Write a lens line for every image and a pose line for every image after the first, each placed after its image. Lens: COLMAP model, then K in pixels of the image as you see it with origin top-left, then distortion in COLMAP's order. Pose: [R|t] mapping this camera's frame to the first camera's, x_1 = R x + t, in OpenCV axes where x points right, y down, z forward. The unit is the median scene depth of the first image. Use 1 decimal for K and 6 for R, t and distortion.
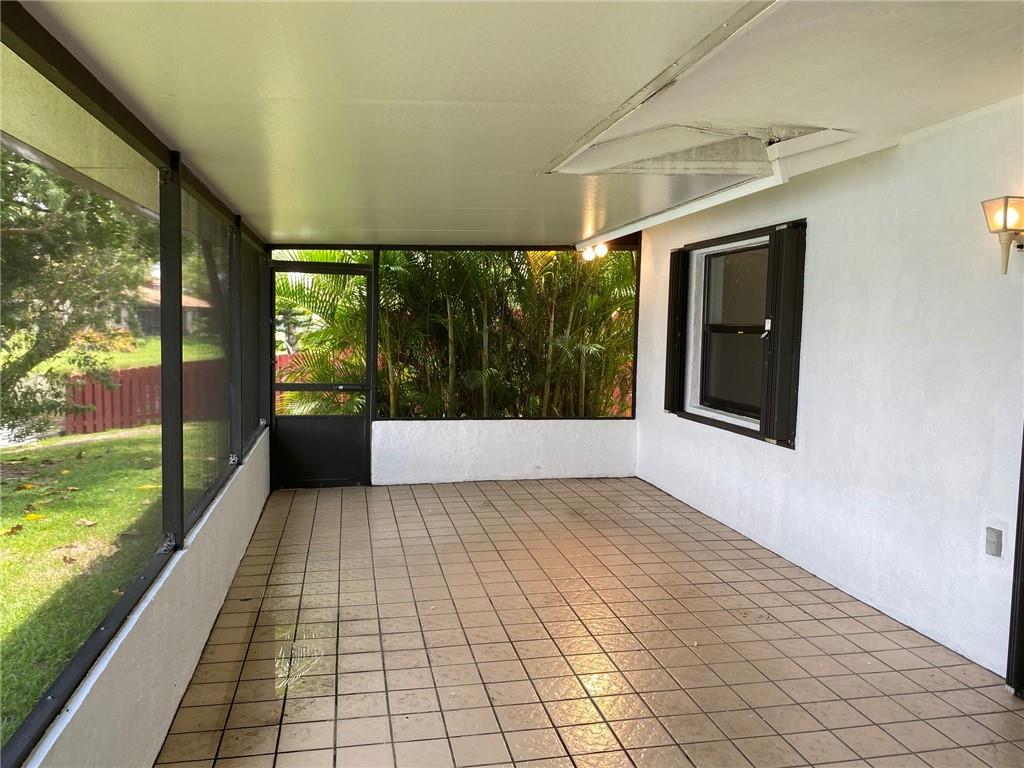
lens RADIAL K [[787.8, 0, 512.0], [0, 787.8, 384.0], [0, 0, 1]] dist [0.002282, -0.001144]
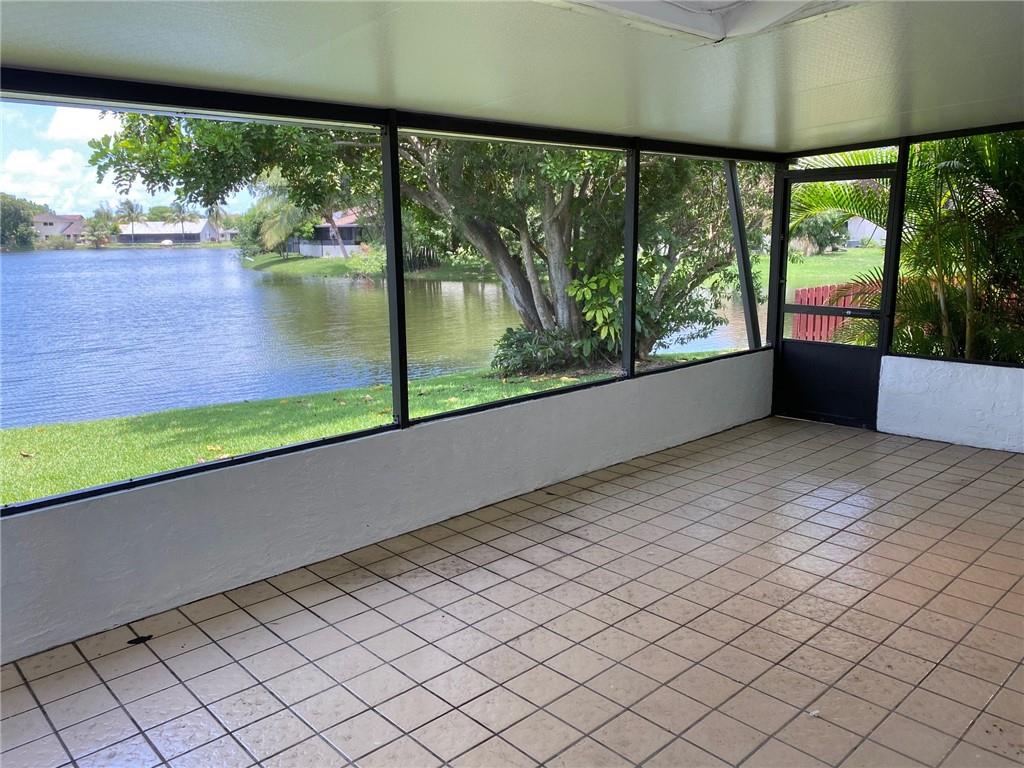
lens RADIAL K [[787.8, 0, 512.0], [0, 787.8, 384.0], [0, 0, 1]] dist [0.002282, -0.001144]
pose [[0.521718, 0.139208, -0.841684, 0.467136], [-0.049749, 0.989882, 0.132882, -0.020680], [0.851666, -0.027454, 0.523365, 0.323377]]
